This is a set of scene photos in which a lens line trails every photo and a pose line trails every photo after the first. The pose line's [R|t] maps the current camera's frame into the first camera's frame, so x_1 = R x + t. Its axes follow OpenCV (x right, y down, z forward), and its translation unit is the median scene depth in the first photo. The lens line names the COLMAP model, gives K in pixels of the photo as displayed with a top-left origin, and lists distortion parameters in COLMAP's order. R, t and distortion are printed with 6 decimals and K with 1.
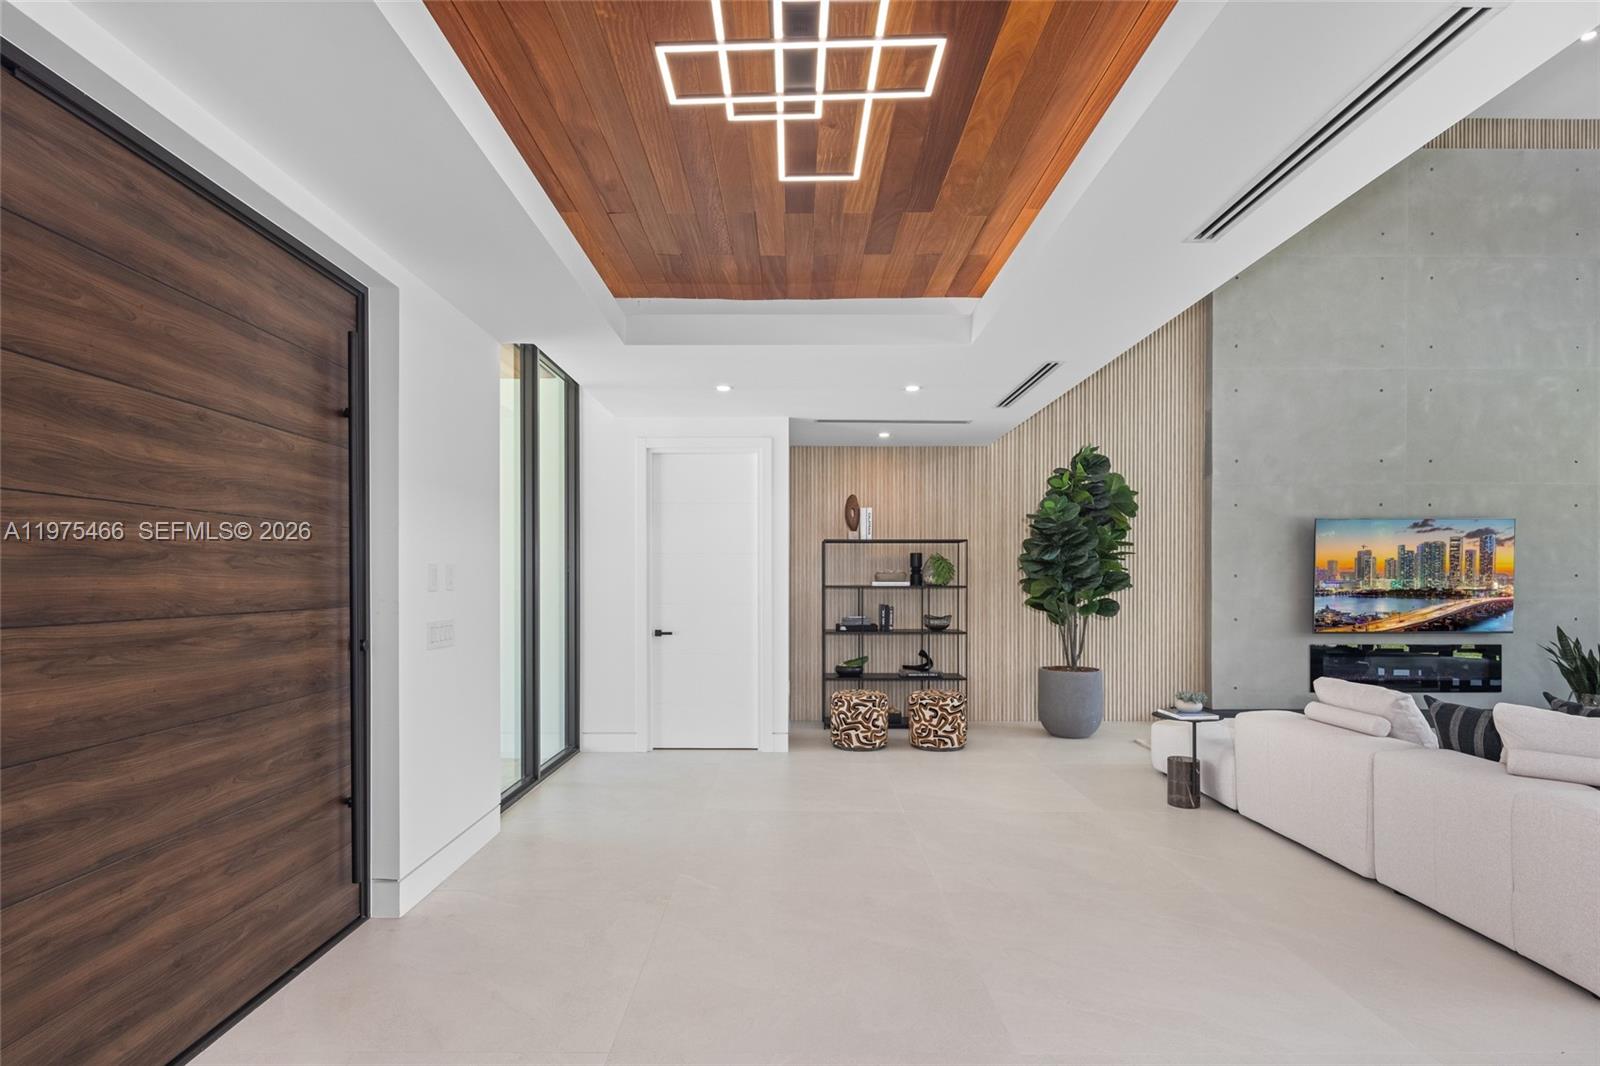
lens RADIAL K [[786.0, 0, 793.7], [0, 786.0, 585.8], [0, 0, 1]] dist [0.007257, -0.006598]
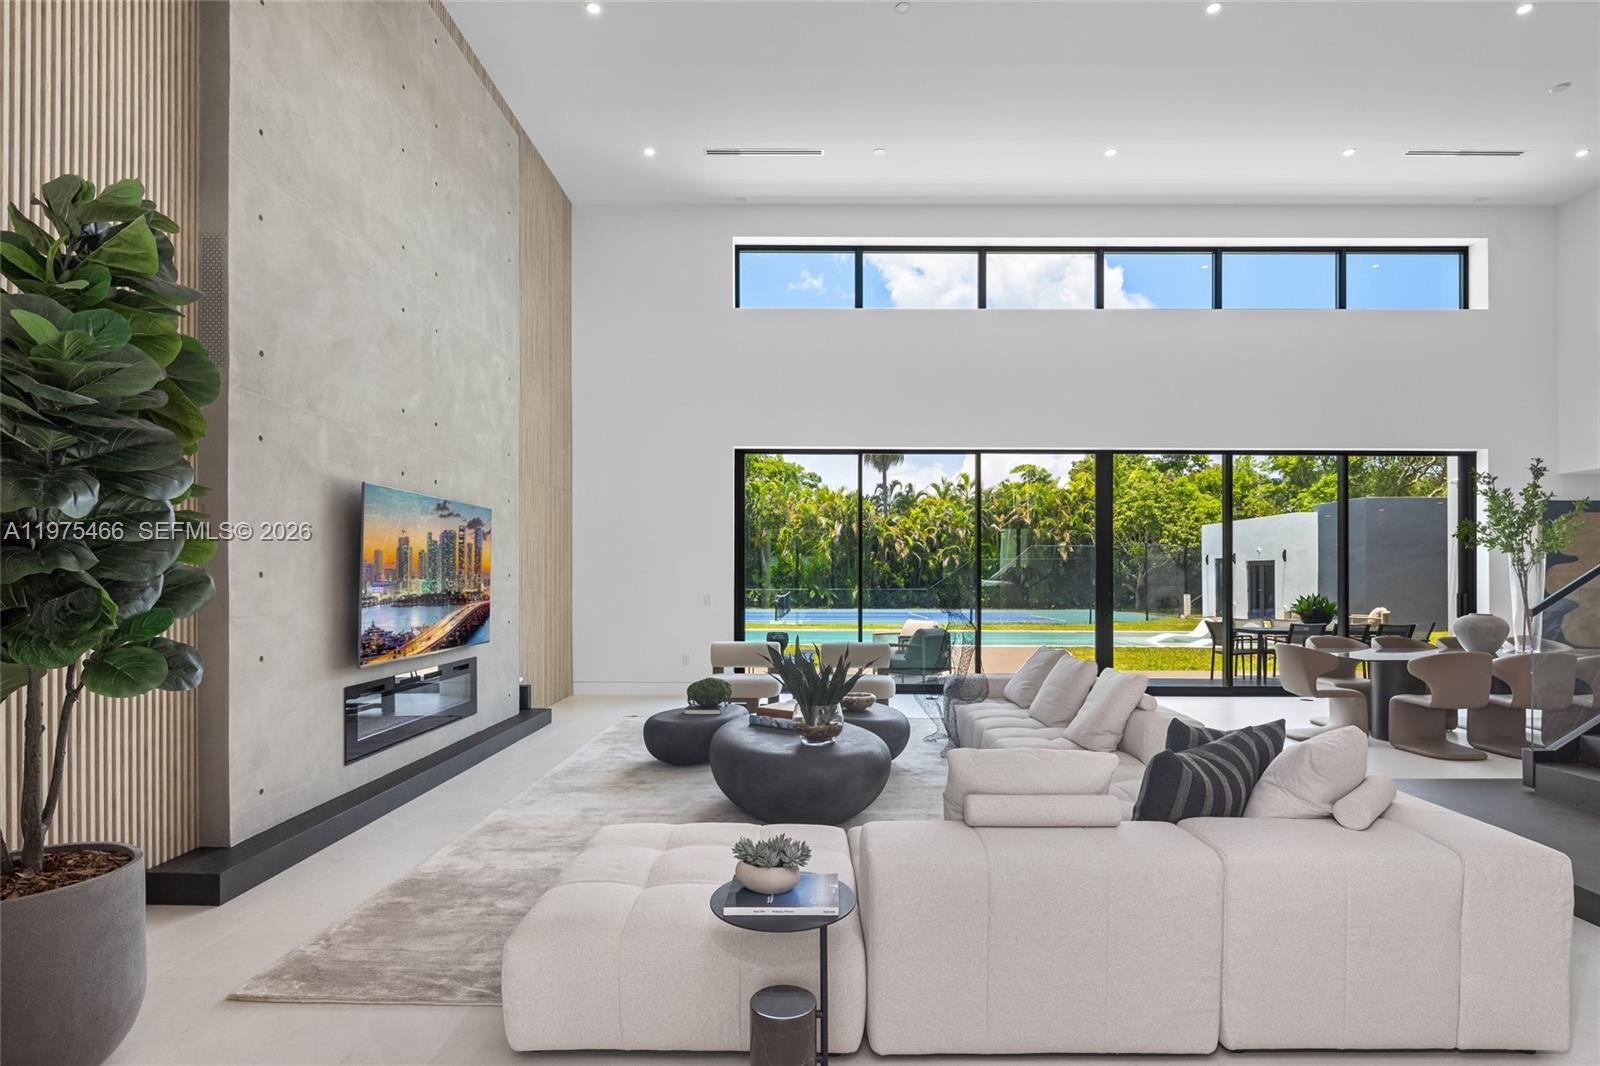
lens RADIAL K [[786.0, 0, 786.6], [0, 786.0, 581.4], [0, 0, 1]] dist [0.007257, -0.006598]
pose [[0.020043, -0.007677, 0.999770, 0.053843], [0.005056, 0.999959, 0.007577, -0.010628], [-0.999786, 0.004903, 0.020081, 0.663221]]
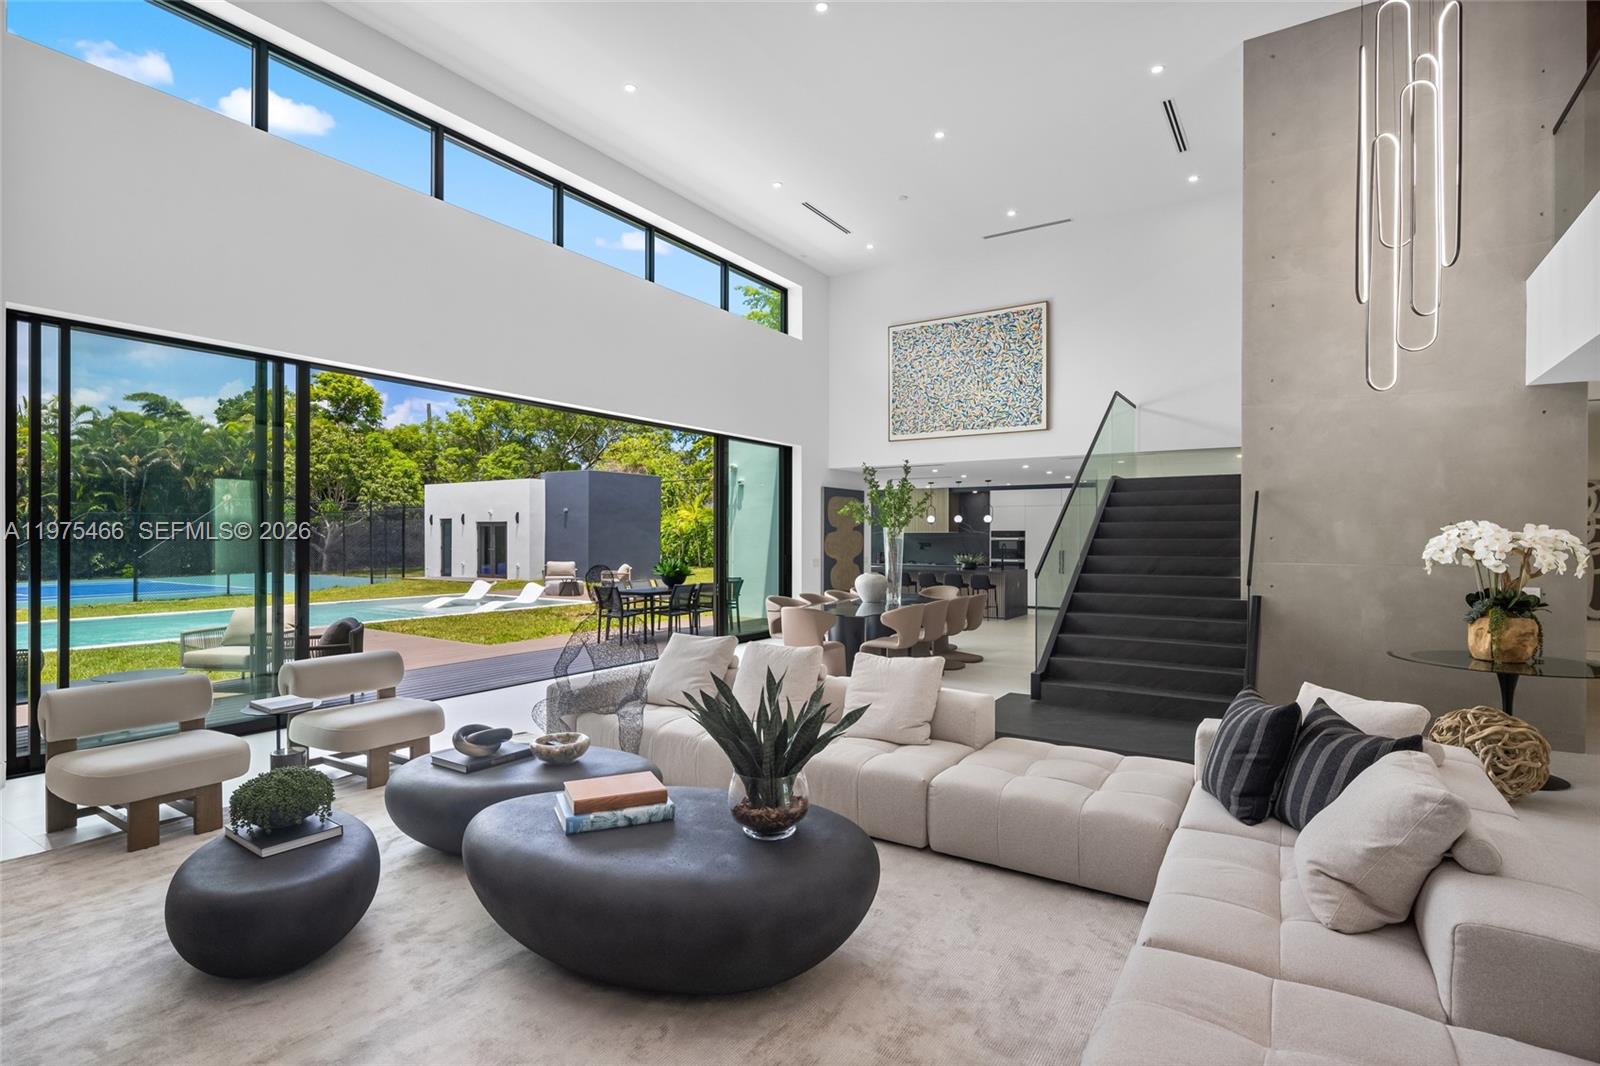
lens RADIAL K [[786.0, 0, 799.2], [0, 786.0, 534.0], [0, 0, 1]] dist [0.007257, -0.006598]
pose [[-0.838478, -0.000954, 0.544934, 0.444054], [0.002943, 0.999976, 0.006279, -0.030666], [-0.544927, 0.006869, -0.838455, 0.976997]]
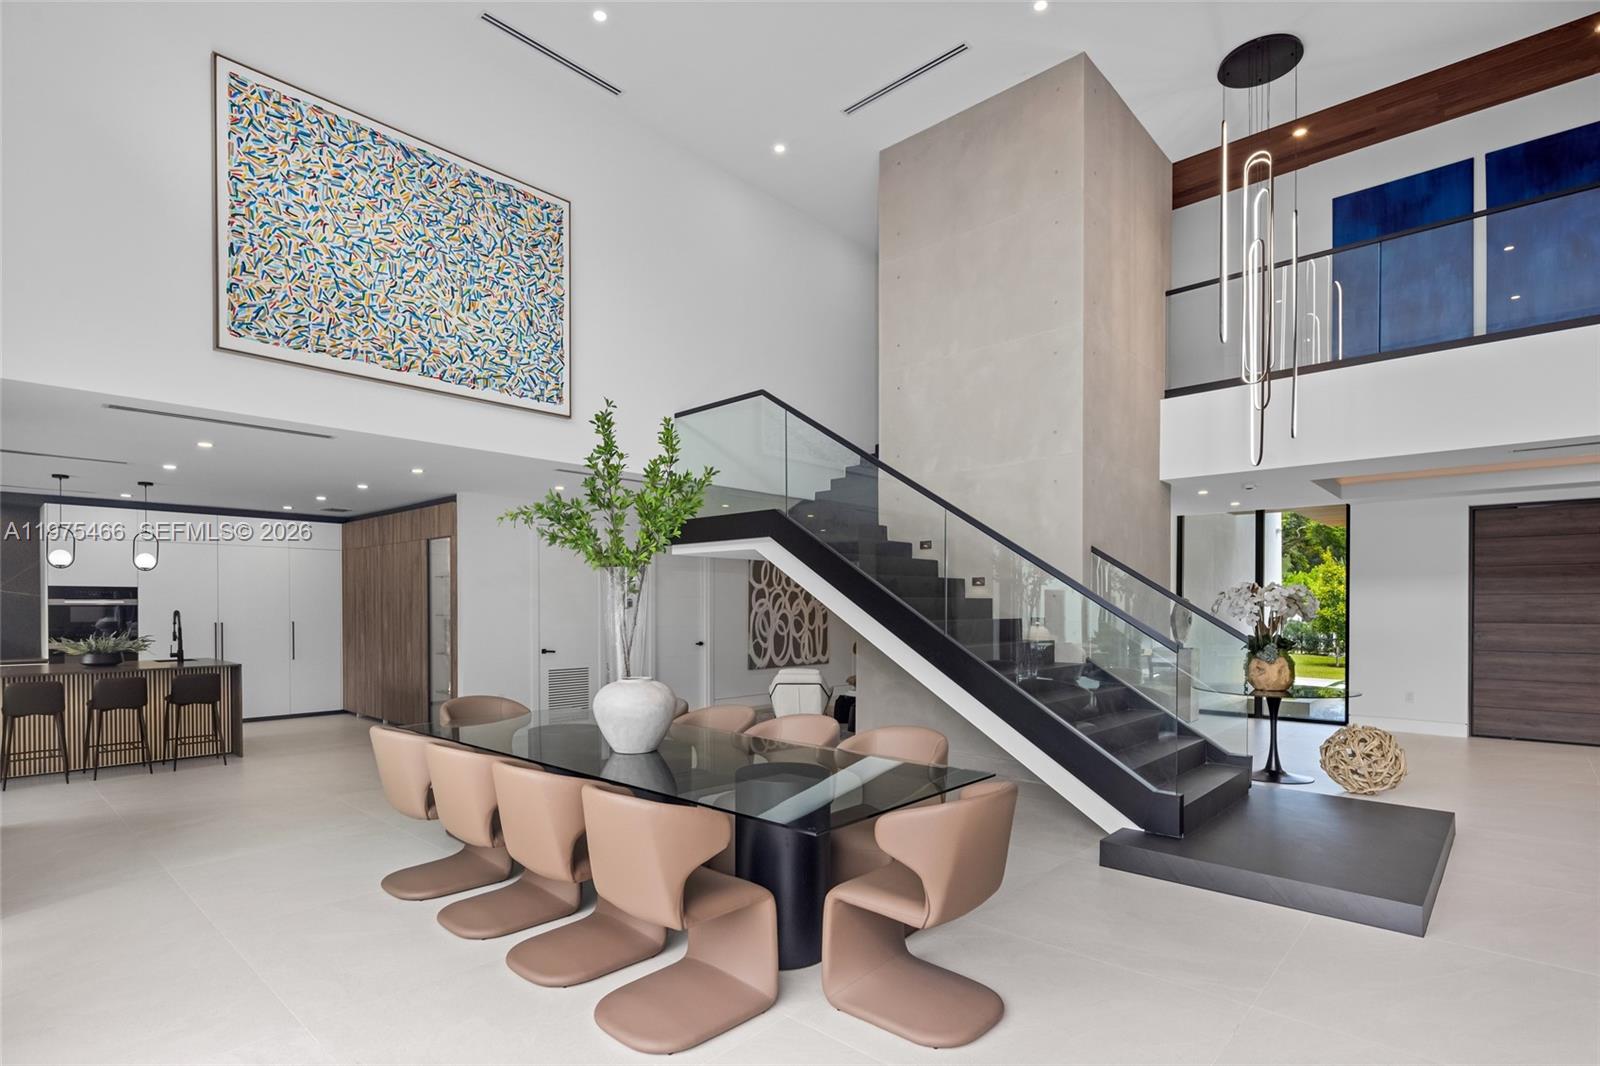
lens RADIAL K [[786.0, 0, 787.3], [0, 786.0, 612.2], [0, 0, 1]] dist [0.007257, -0.006598]
pose [[-0.682424, 0.005320, -0.730937, 1.368622], [-0.008639, 0.999845, 0.015342, -0.011206], [0.730905, 0.016785, -0.682272, 0.251611]]
